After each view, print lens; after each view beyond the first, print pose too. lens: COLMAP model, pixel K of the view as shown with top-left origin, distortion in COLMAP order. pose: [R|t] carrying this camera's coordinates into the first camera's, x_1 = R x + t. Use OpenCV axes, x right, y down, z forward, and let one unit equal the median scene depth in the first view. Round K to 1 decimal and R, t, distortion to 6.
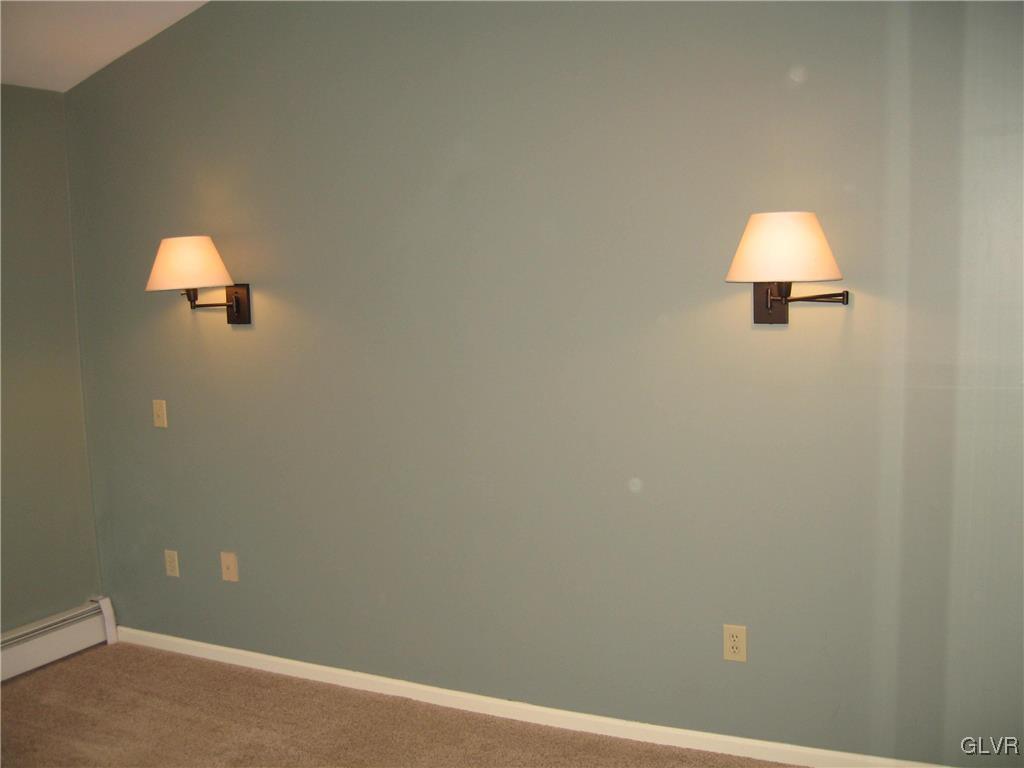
lens RADIAL K [[1146.0, 0, 512.0], [0, 1146.0, 384.0], [0, 0, 1]] dist [-0.128959, 0.004444]
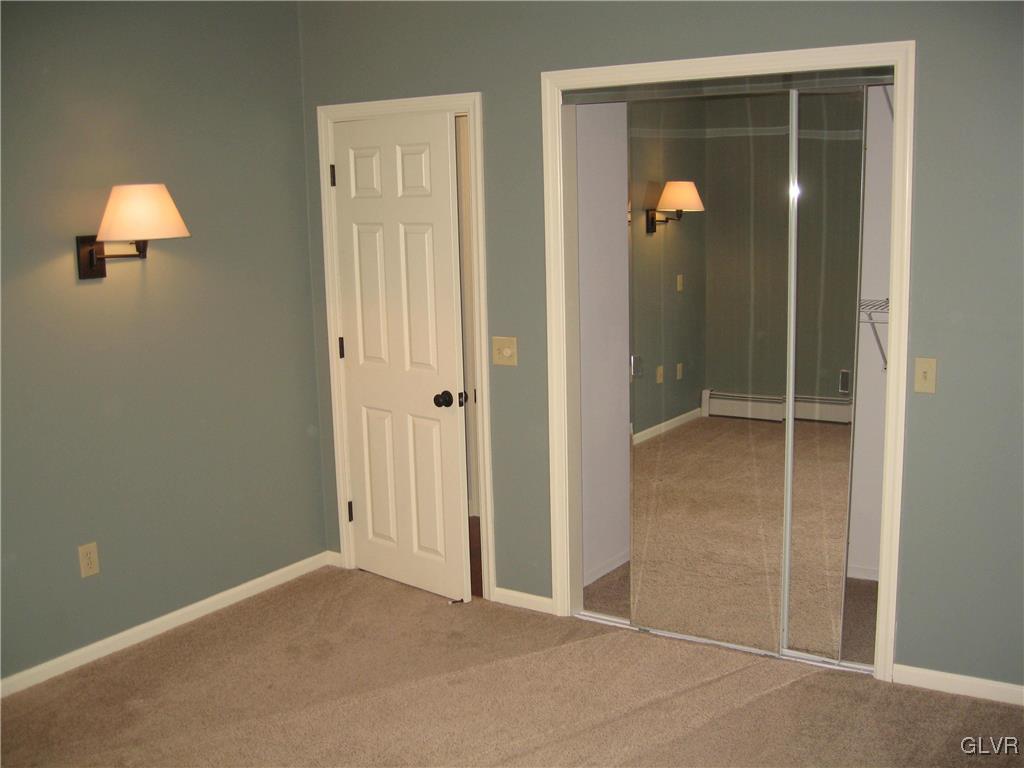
lens RADIAL K [[1105.3, 0, 512.0], [0, 1105.3, 384.0], [0, 0, 1]] dist [-0.119648, 0.037237]
pose [[0.092877, -0.139474, 0.985861, -0.922608], [0.135940, 0.982645, 0.126212, -0.030742], [-0.986354, 0.122296, 0.110225, 0.483478]]
